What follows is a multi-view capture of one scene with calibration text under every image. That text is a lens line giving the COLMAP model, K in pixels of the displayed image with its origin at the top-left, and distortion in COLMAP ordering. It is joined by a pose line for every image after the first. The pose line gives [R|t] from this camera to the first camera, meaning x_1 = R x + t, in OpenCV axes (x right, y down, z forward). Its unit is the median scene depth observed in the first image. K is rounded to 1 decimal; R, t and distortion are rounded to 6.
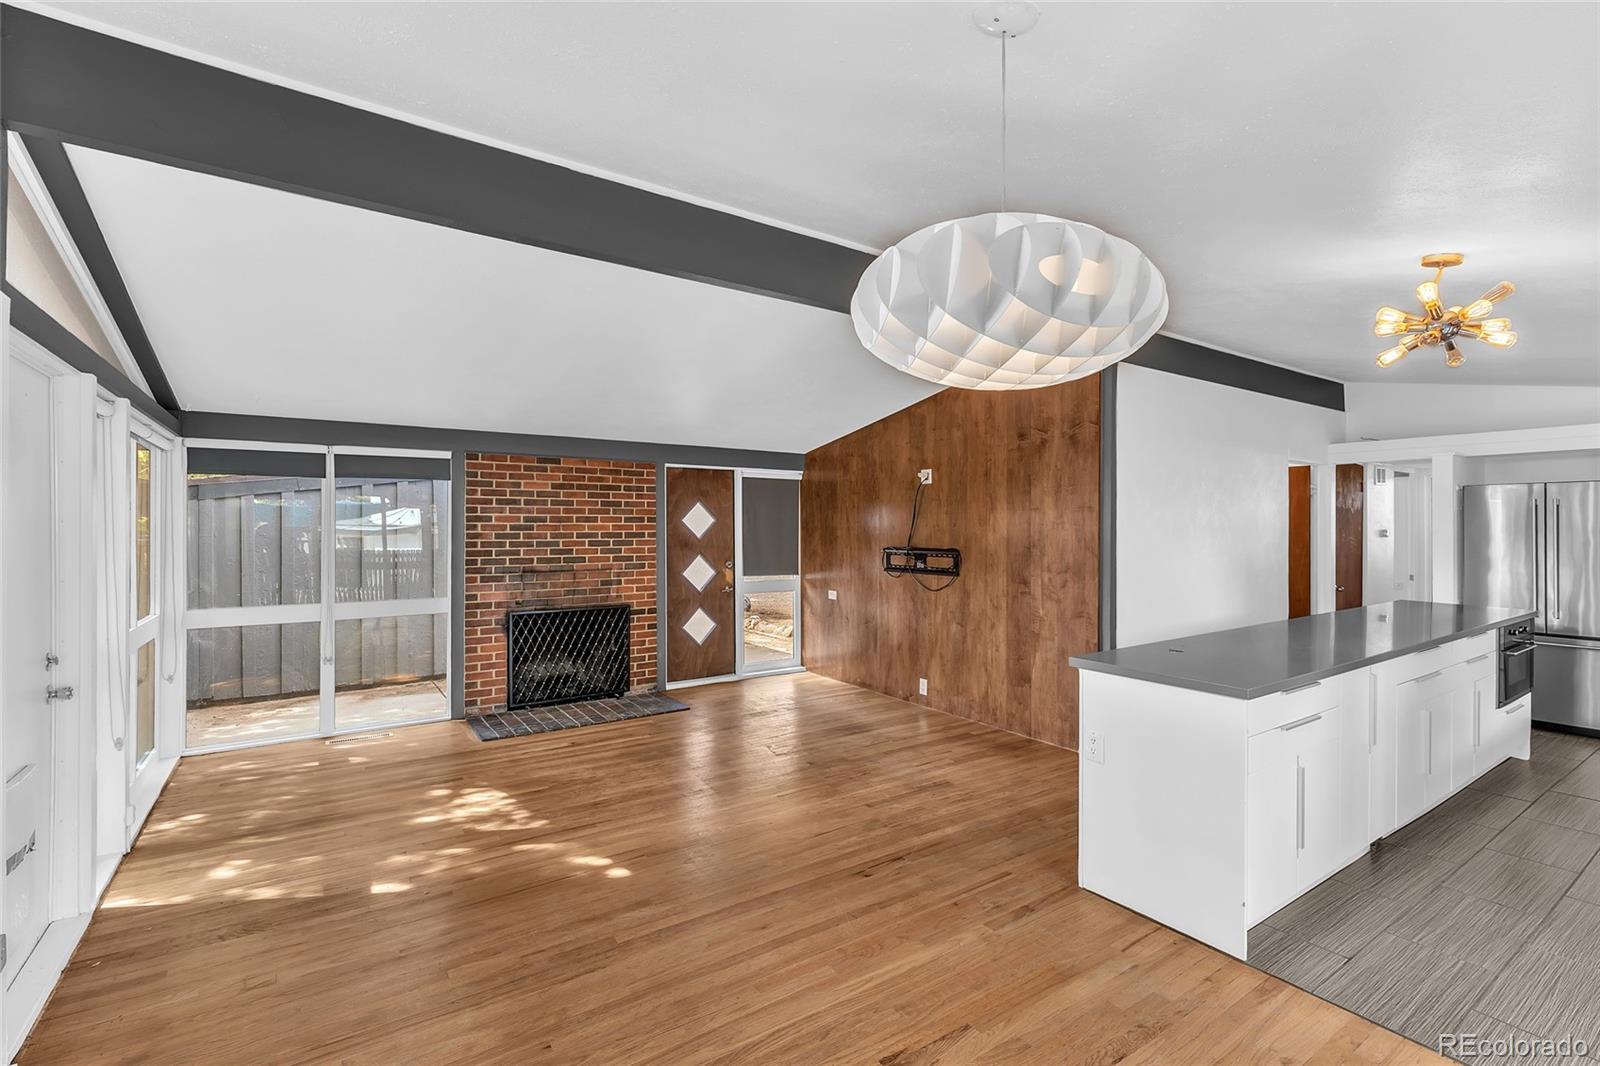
lens RADIAL K [[726.6, 0, 796.8], [0, 726.6, 527.8], [0, 0, 1]] dist [0.013517, -0.002318]
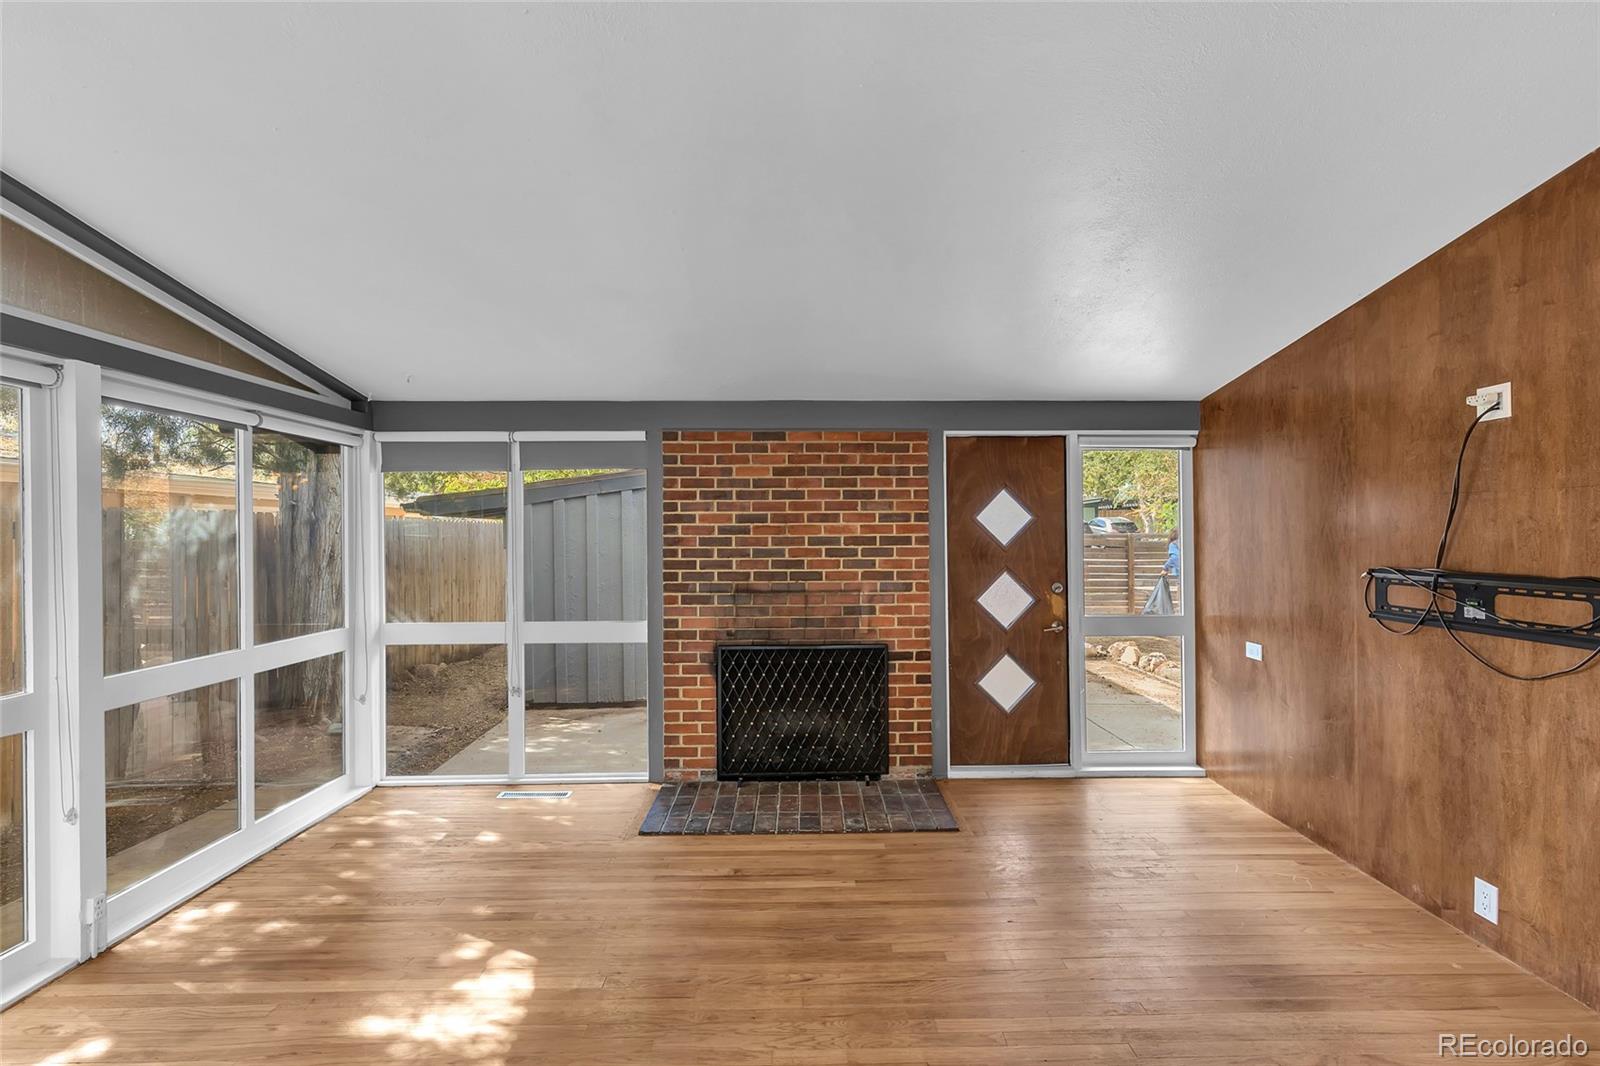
lens RADIAL K [[726.6, 0, 802.3], [0, 726.6, 534.2], [0, 0, 1]] dist [0.013517, -0.002318]
pose [[0.845861, -0.002741, -0.533396, 0.065438], [0.004414, 0.999989, 0.001860, 0.002759], [0.533385, -0.003927, 0.845864, 0.422092]]
